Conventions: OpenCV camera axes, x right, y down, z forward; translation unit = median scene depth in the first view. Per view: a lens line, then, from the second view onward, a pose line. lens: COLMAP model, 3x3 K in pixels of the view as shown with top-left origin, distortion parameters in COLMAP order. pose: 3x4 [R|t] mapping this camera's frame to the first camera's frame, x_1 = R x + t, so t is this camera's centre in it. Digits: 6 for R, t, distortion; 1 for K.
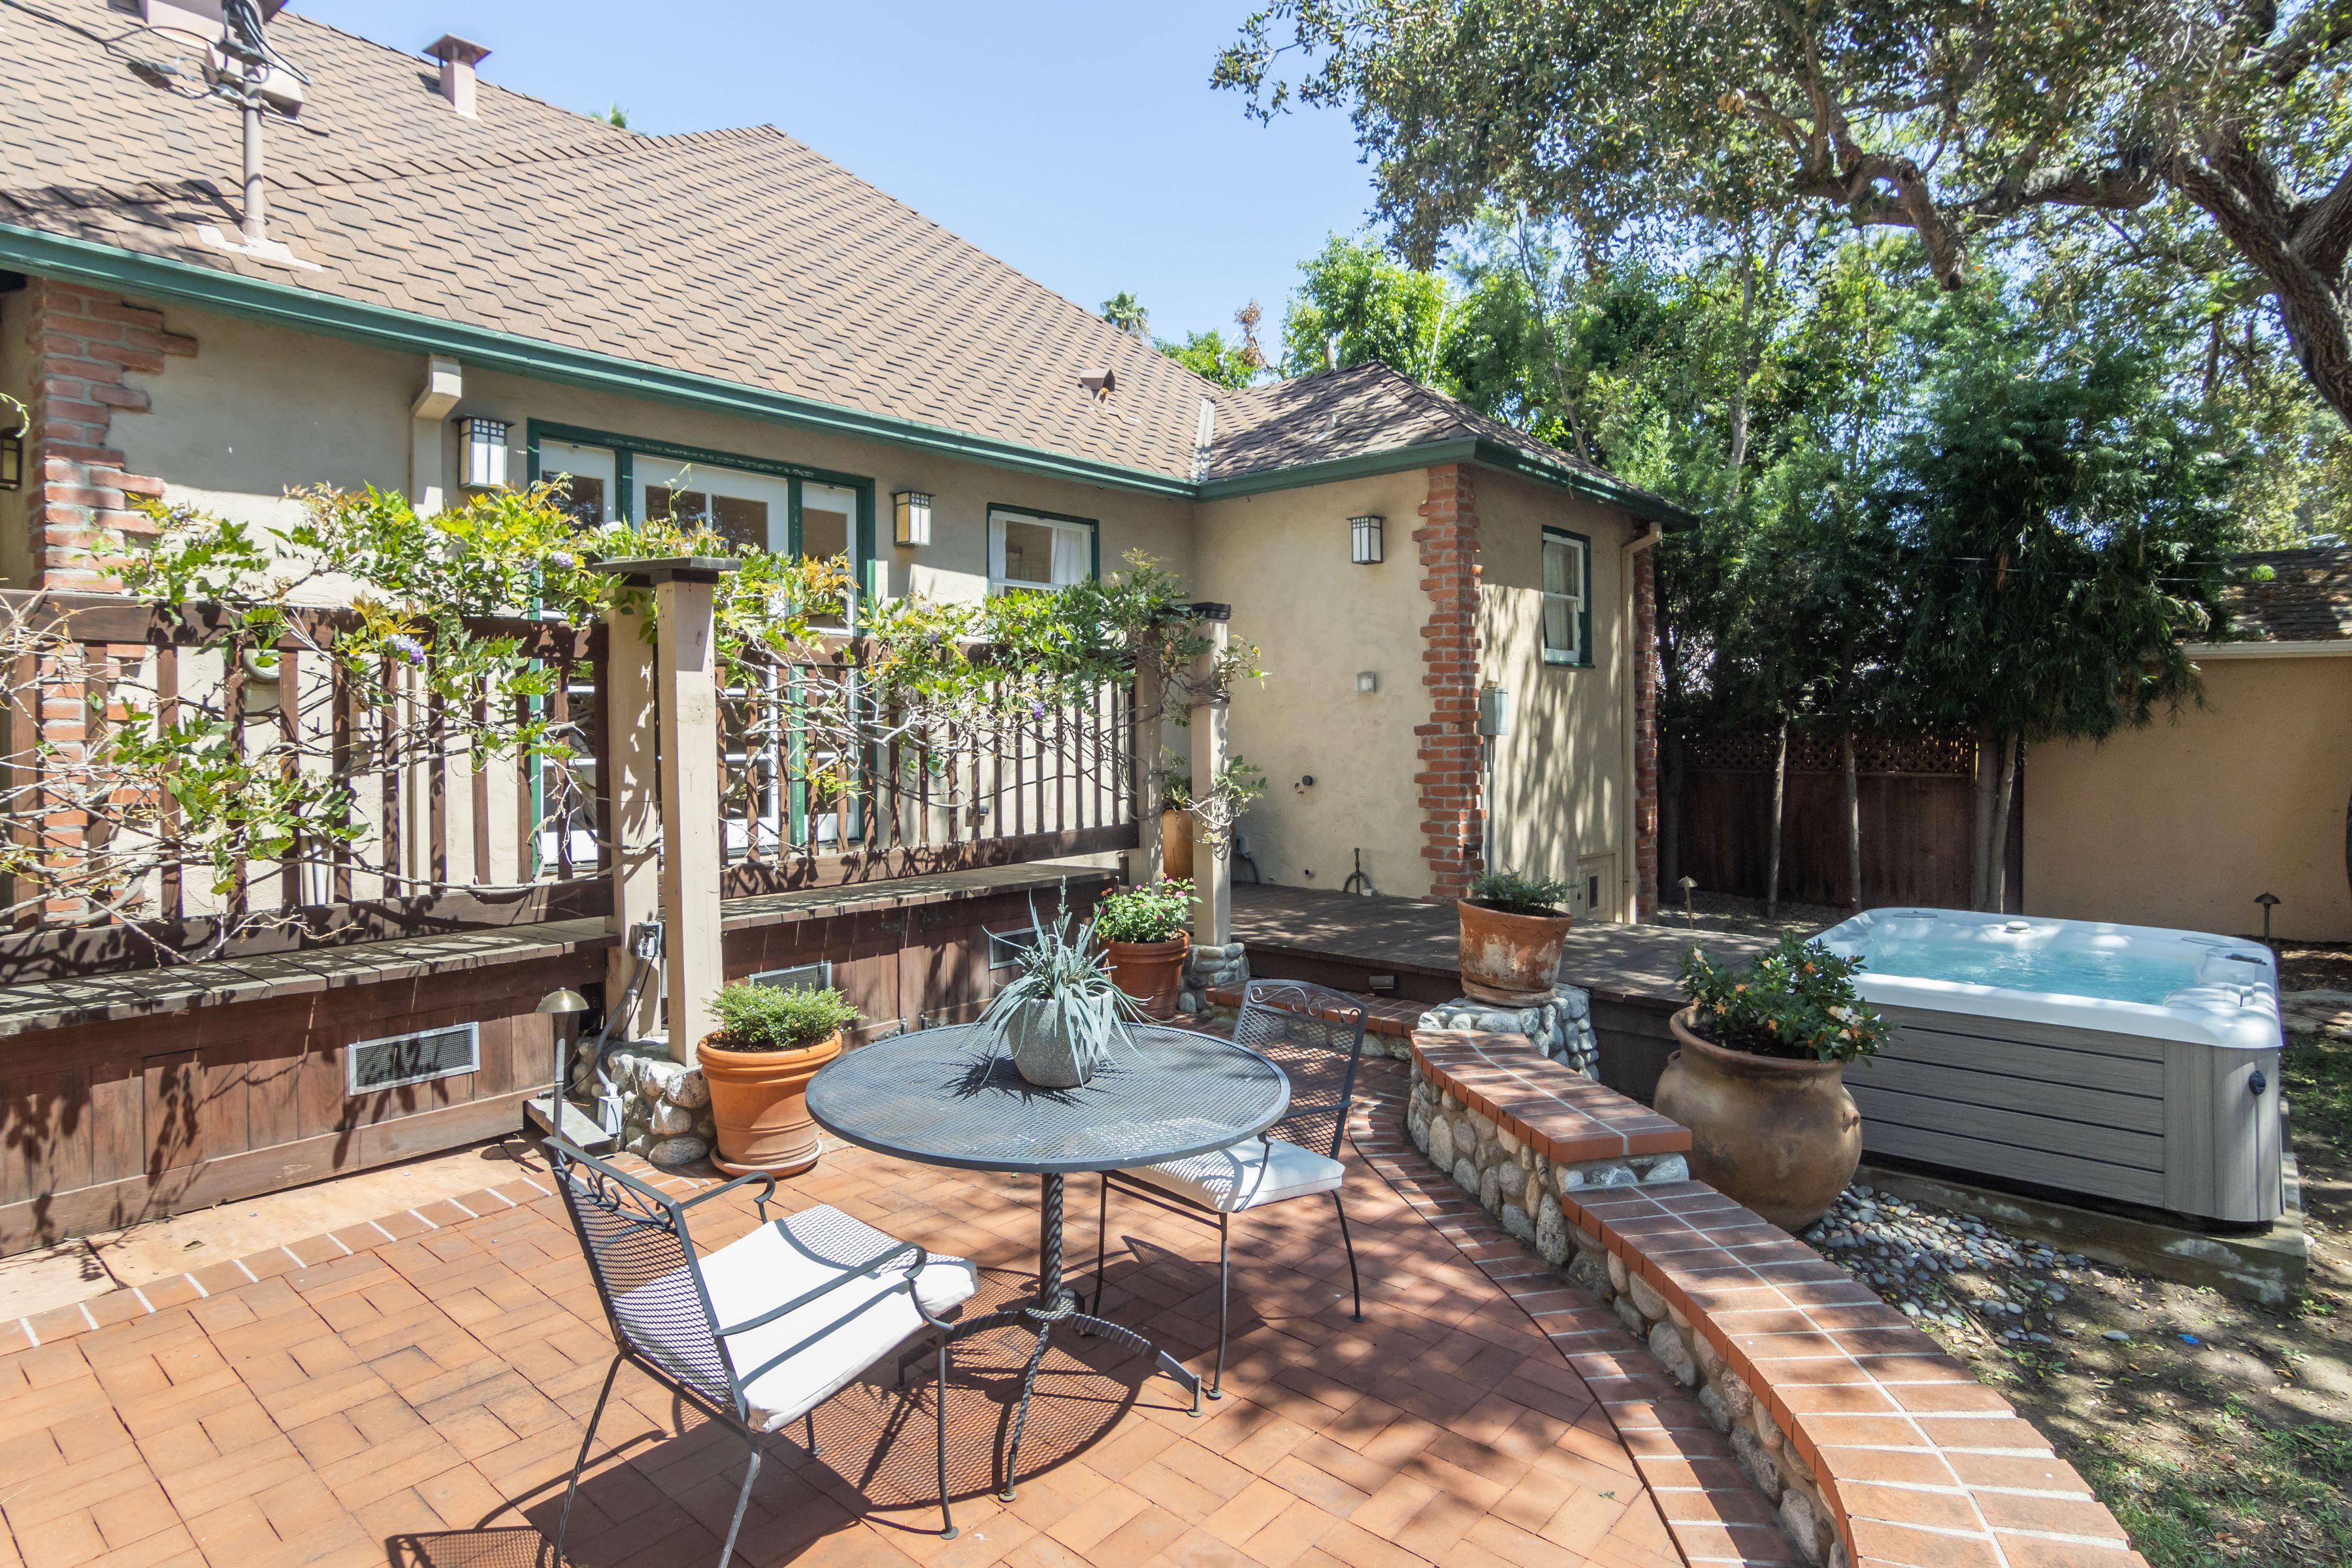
lens RADIAL K [[1257.6, 0, 1204.2], [0, 1257.6, 736.1], [0, 0, 1]] dist [-0.003347, 0.001277]
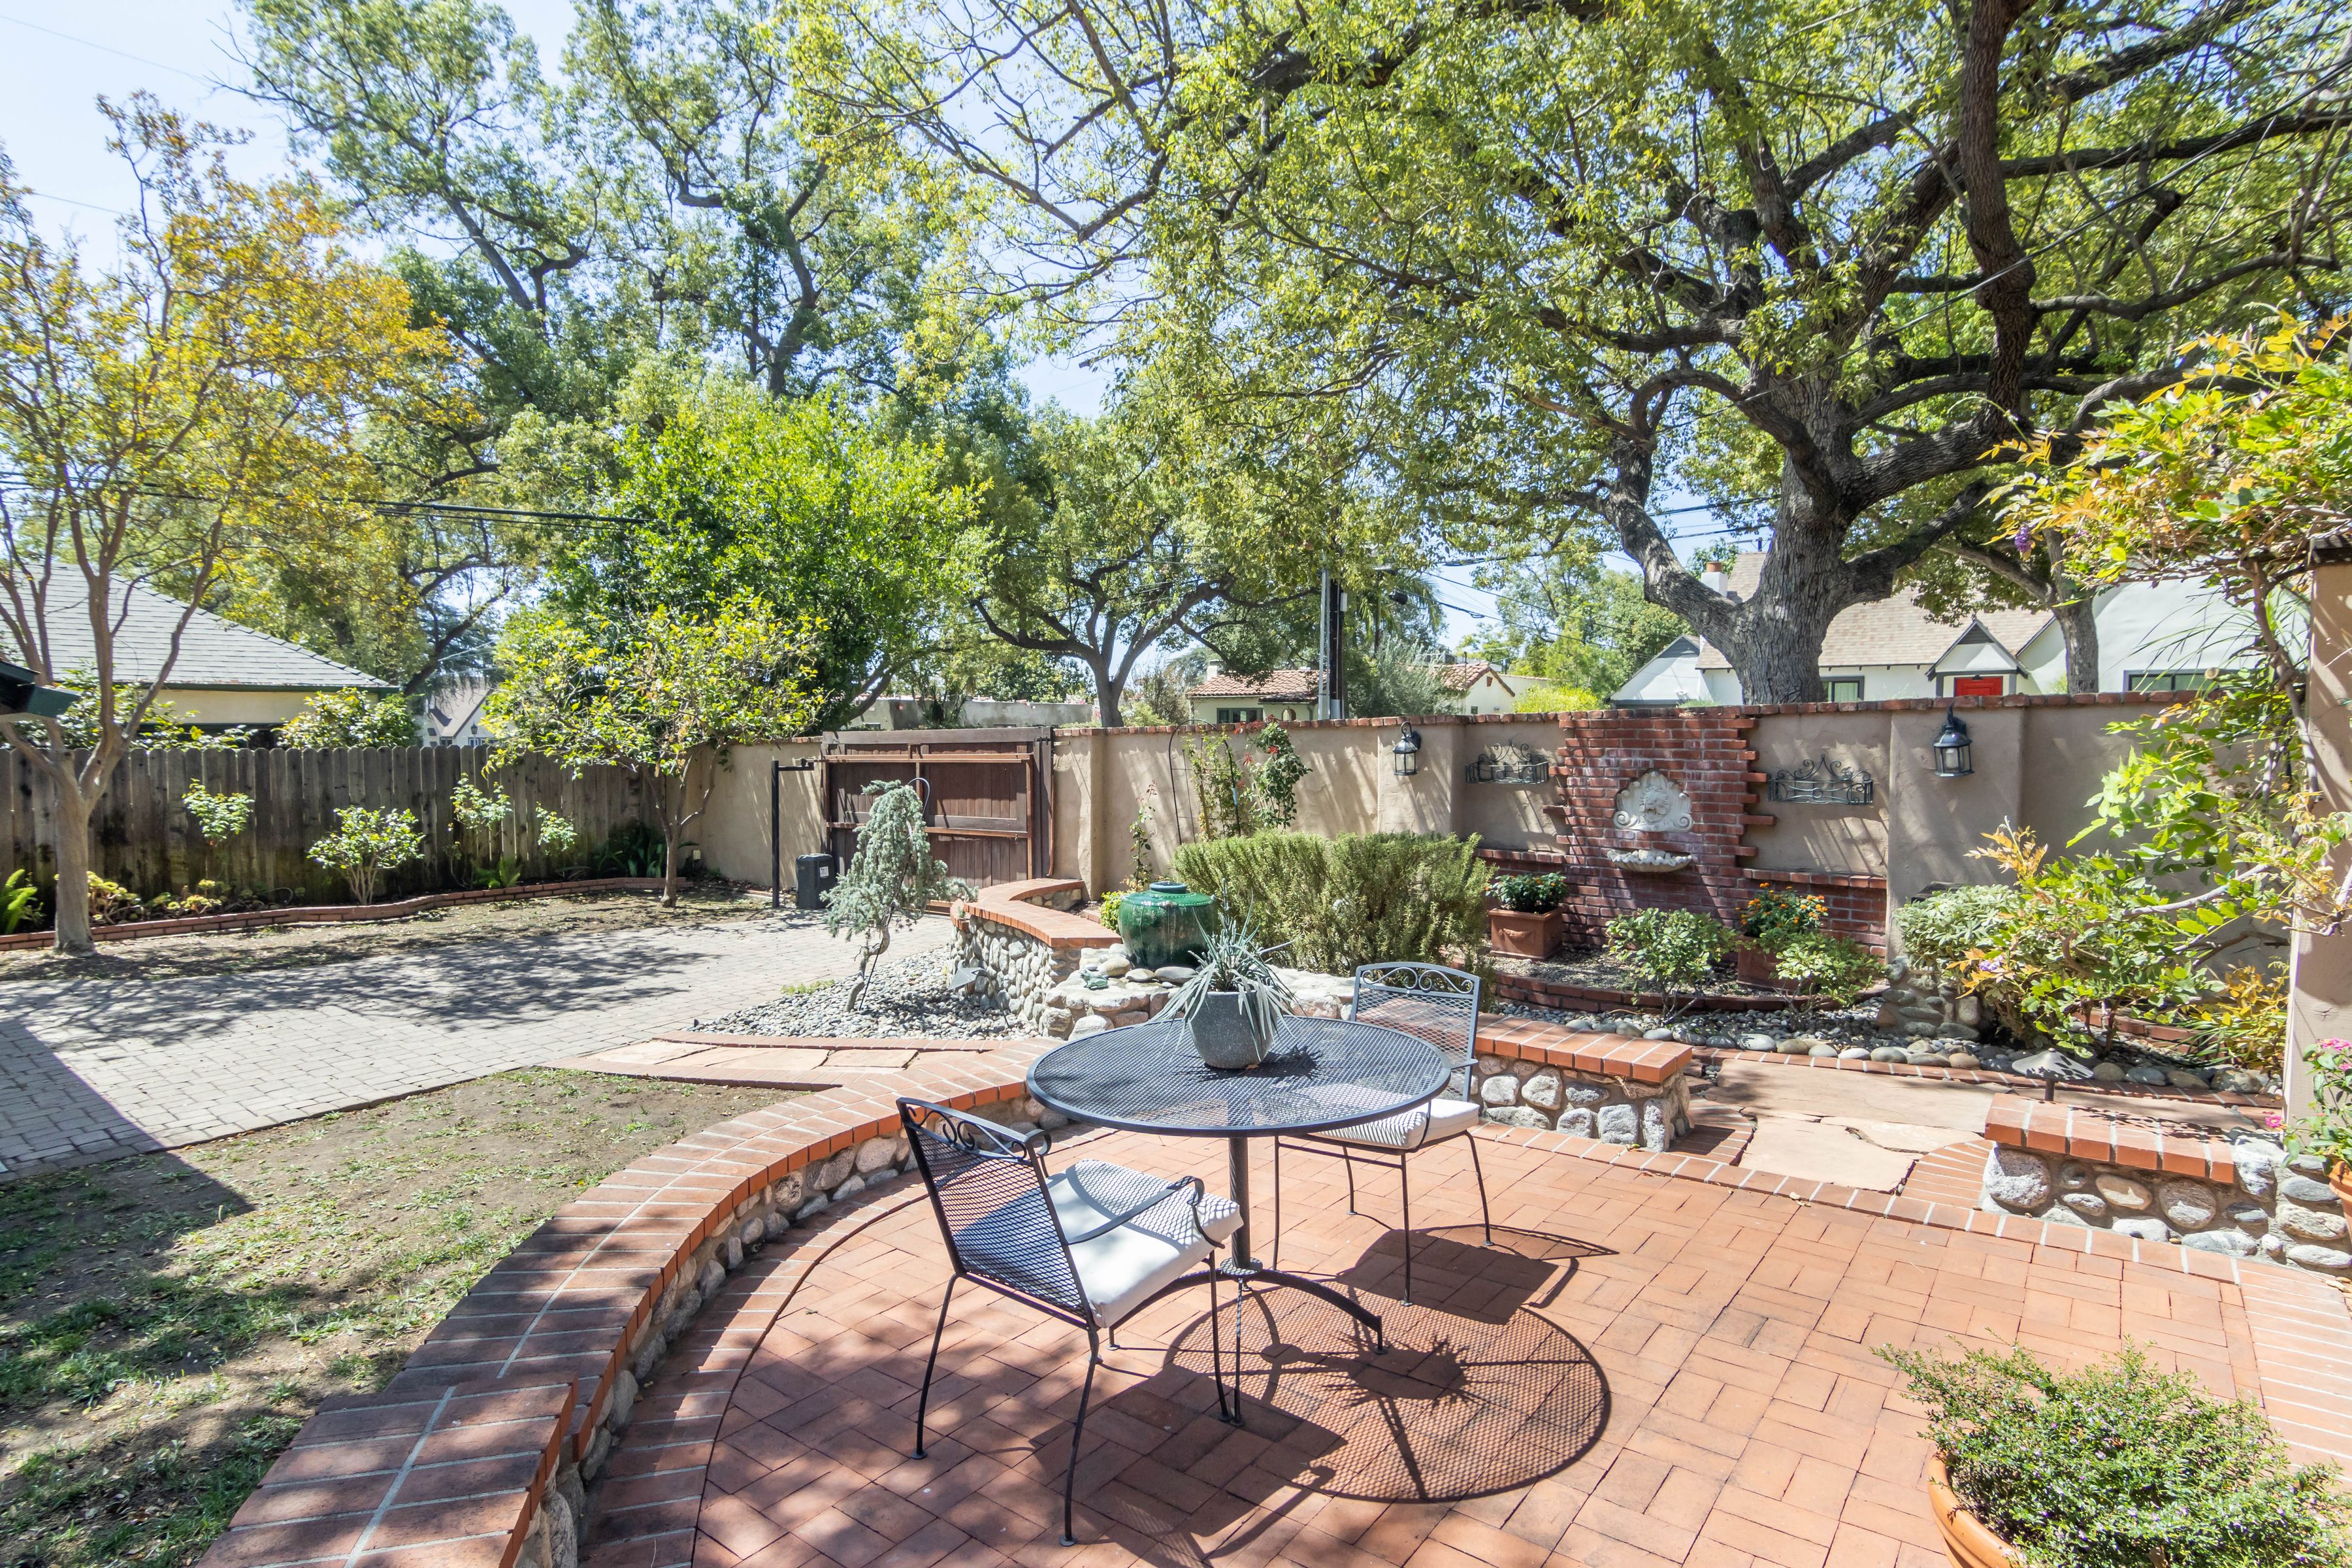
lens RADIAL K [[1216.8, 0, 1194.2], [0, 1216.8, 804.2], [0, 0, 1]] dist [-0.000928, 0.002519]
pose [[-0.999556, -0.000282, -0.029794, -0.026549], [-0.002402, 0.997463, 0.071146, -0.019913], [0.029699, 0.071186, -0.997021, 1.255923]]
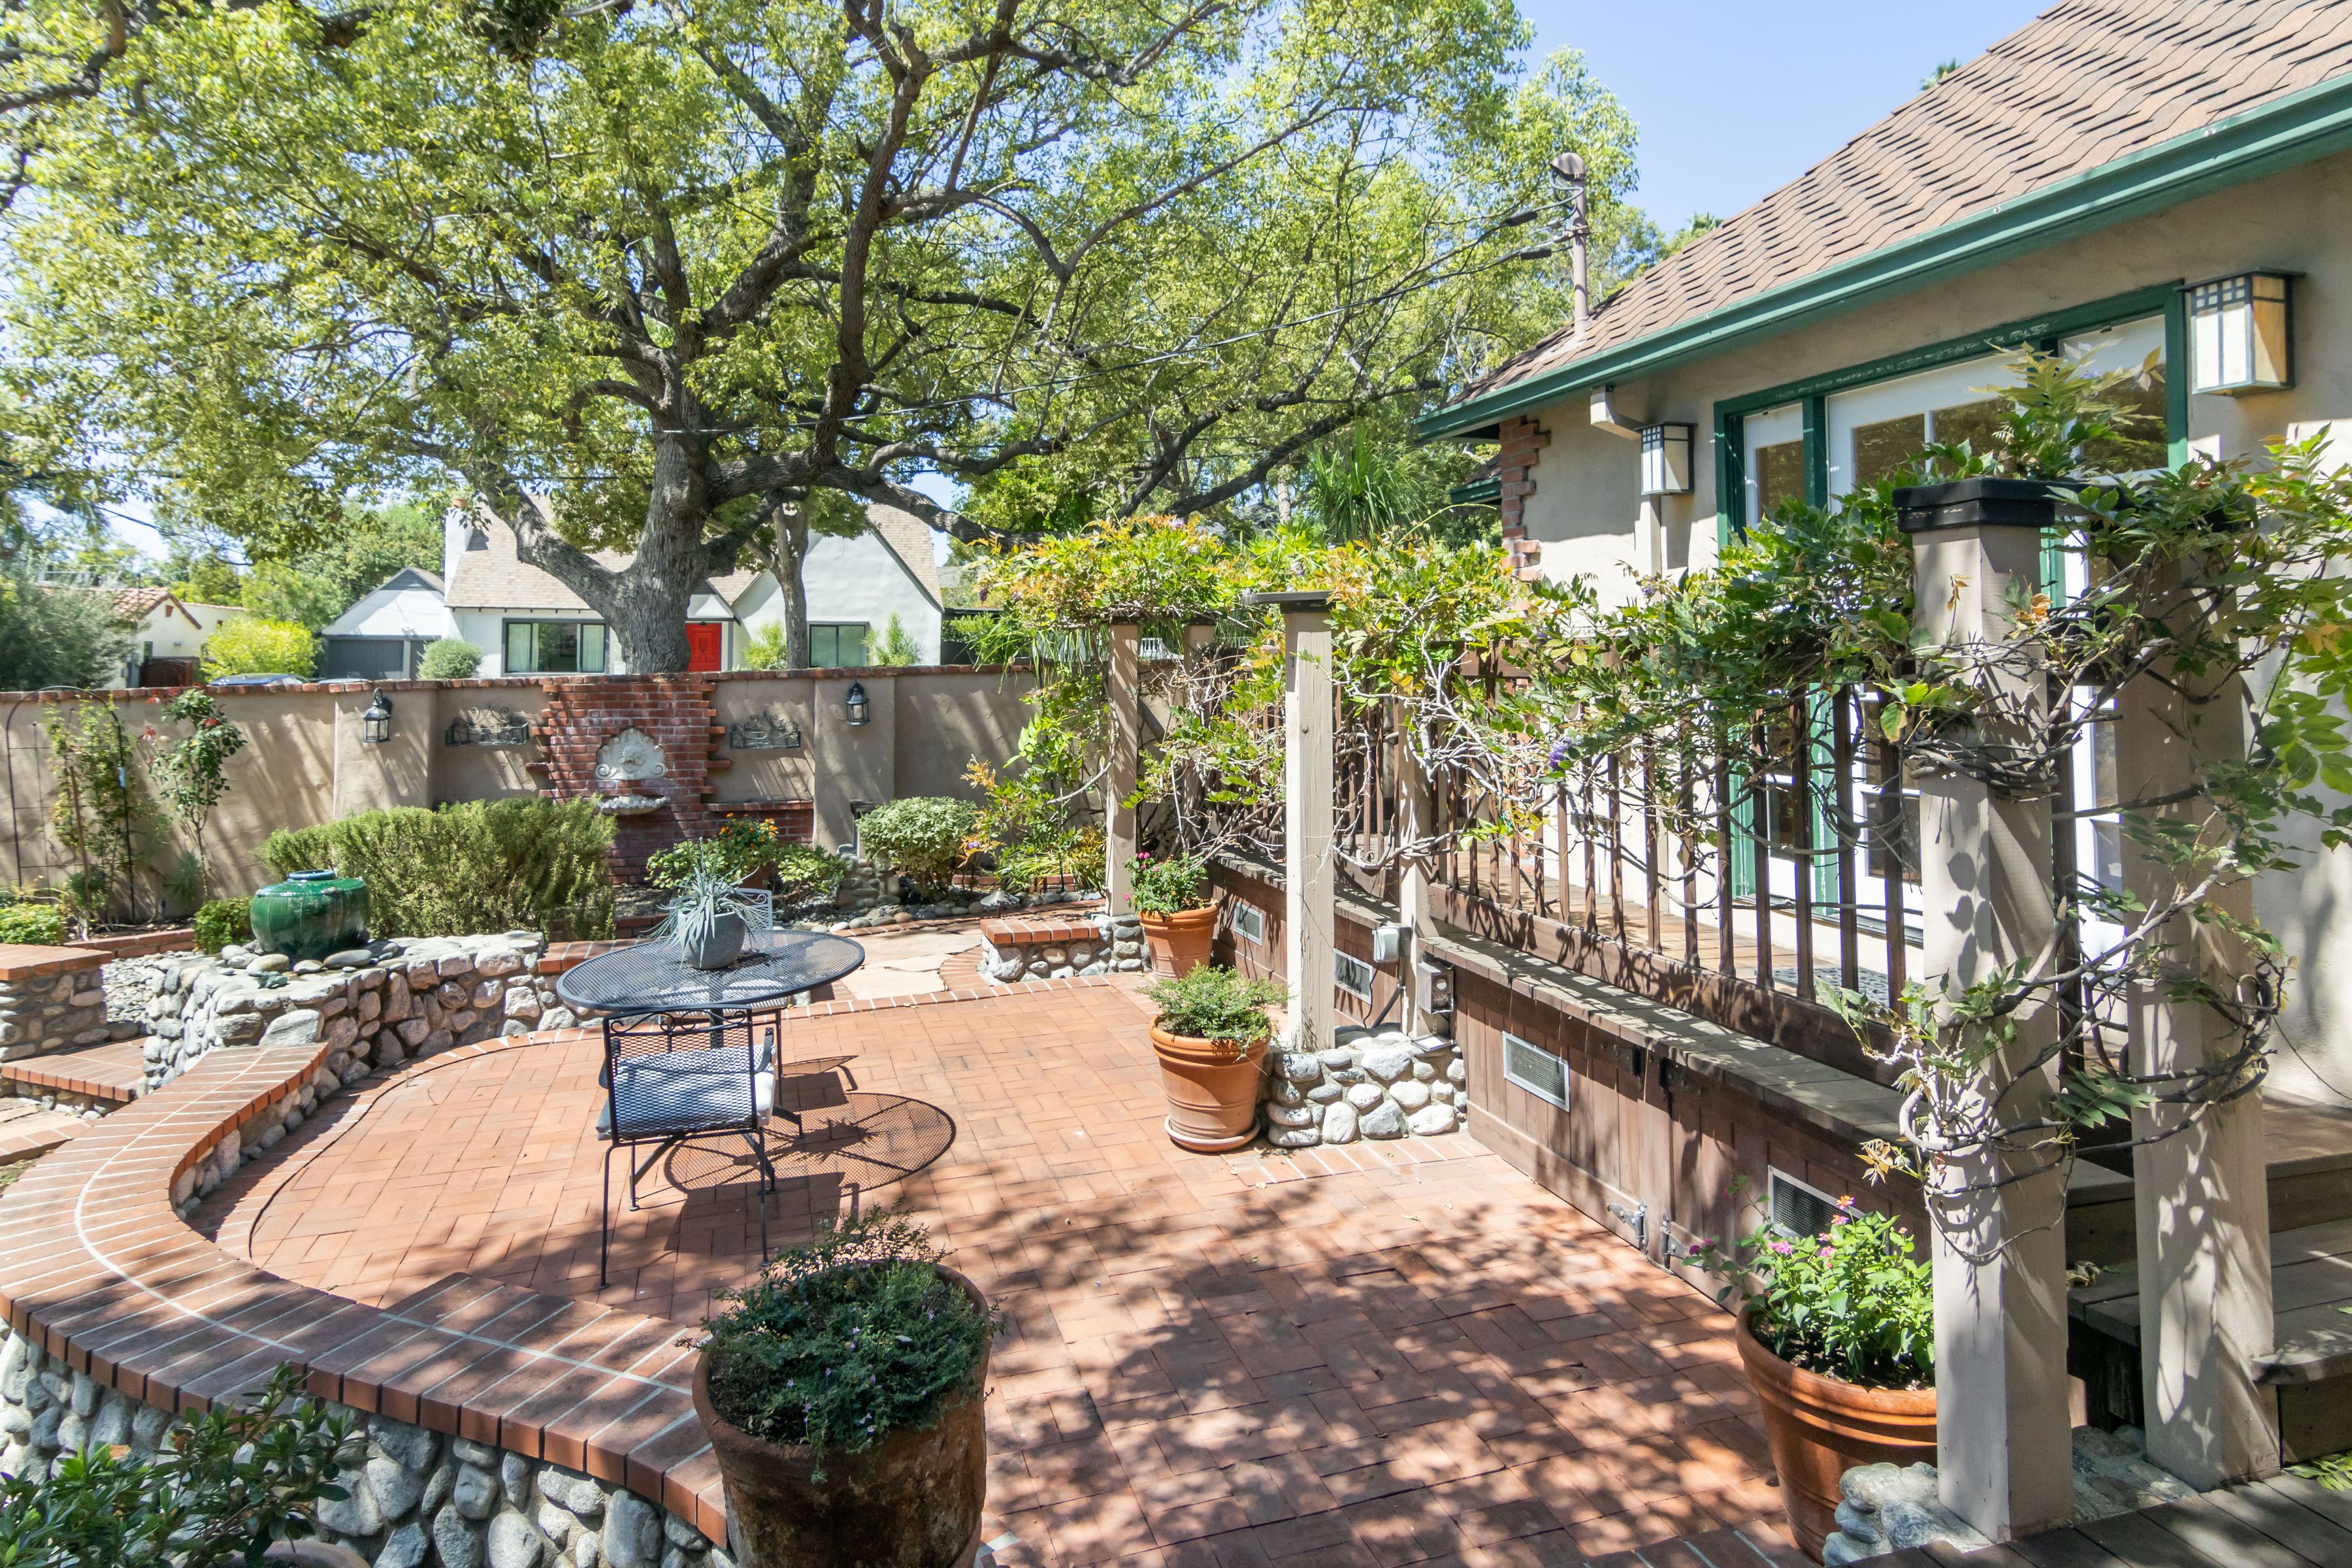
lens RADIAL K [[1280.4, 0, 1154.9], [0, 1280.4, 620.2], [0, 0, 1]] dist [-0.003590, -0.000789]
pose [[-0.542266, -0.025195, -0.839829, 0.589848], [-0.008948, 0.999667, -0.024213, -0.081279], [0.840159, -0.005615, -0.542311, 1.442774]]
